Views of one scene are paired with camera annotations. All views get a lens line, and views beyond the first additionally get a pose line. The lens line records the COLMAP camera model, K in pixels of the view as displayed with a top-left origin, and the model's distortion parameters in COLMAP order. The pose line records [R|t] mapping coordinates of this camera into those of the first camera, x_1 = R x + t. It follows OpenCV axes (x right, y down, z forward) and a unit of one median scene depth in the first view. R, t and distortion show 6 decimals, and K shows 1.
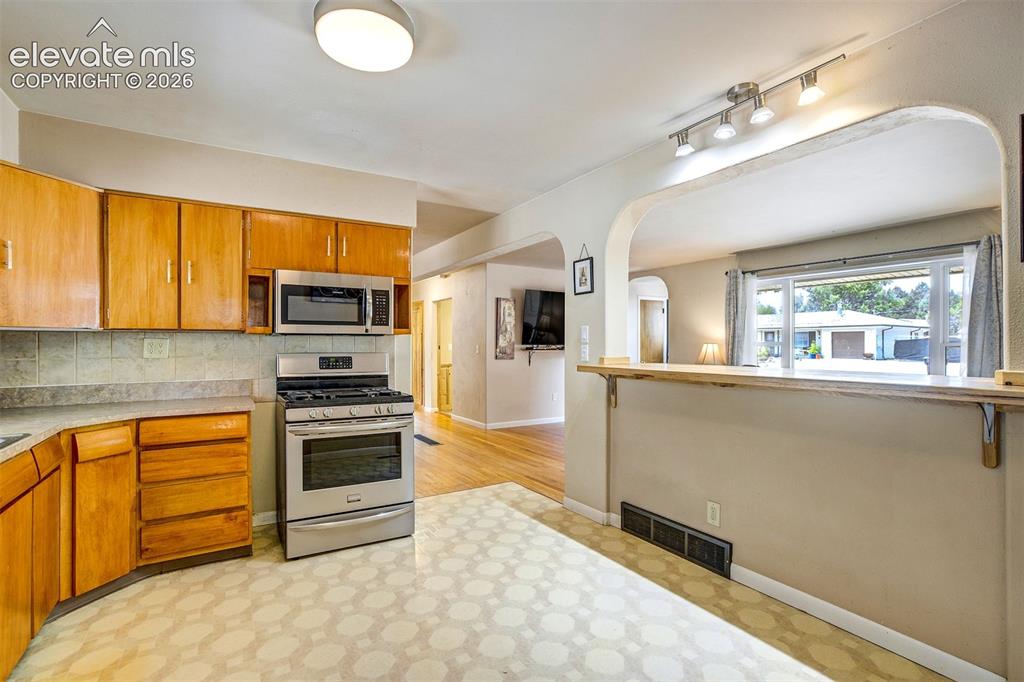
lens RADIAL K [[481.5, 0, 515.2], [0, 481.5, 344.9], [0, 0, 1]] dist [-0.046489, 0.027284]
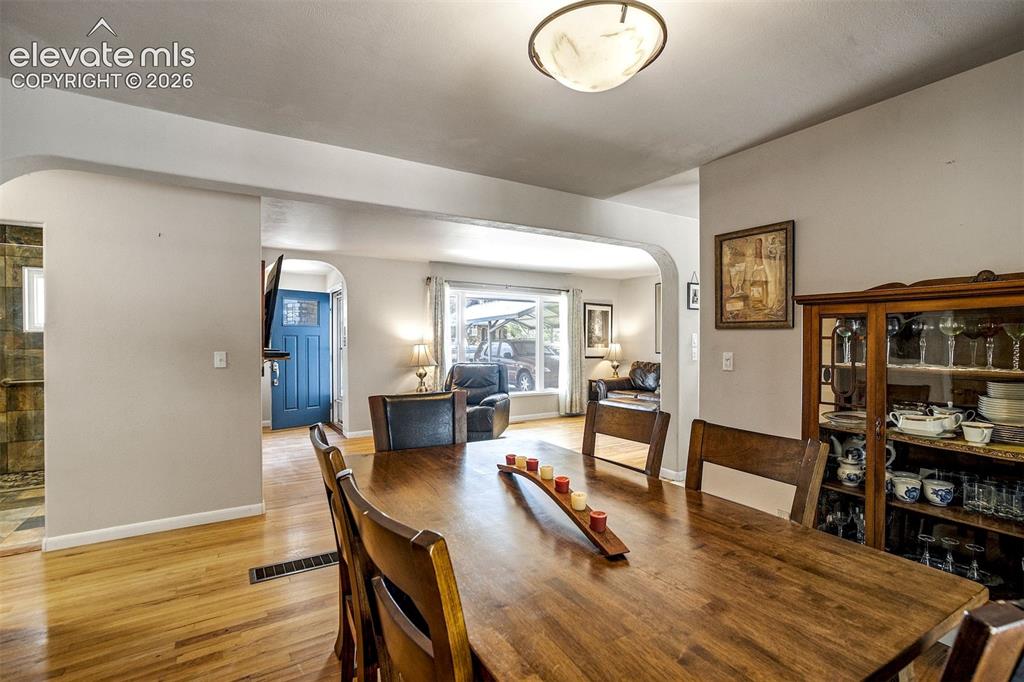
lens RADIAL K [[481.5, 0, 515.2], [0, 481.5, 344.9], [0, 0, 1]] dist [-0.046489, 0.027284]
pose [[-0.003085, -0.008247, 0.999961, -1.243629], [-0.000512, 0.999966, 0.008246, -0.020478], [-0.999995, -0.000487, -0.003089, 1.591190]]
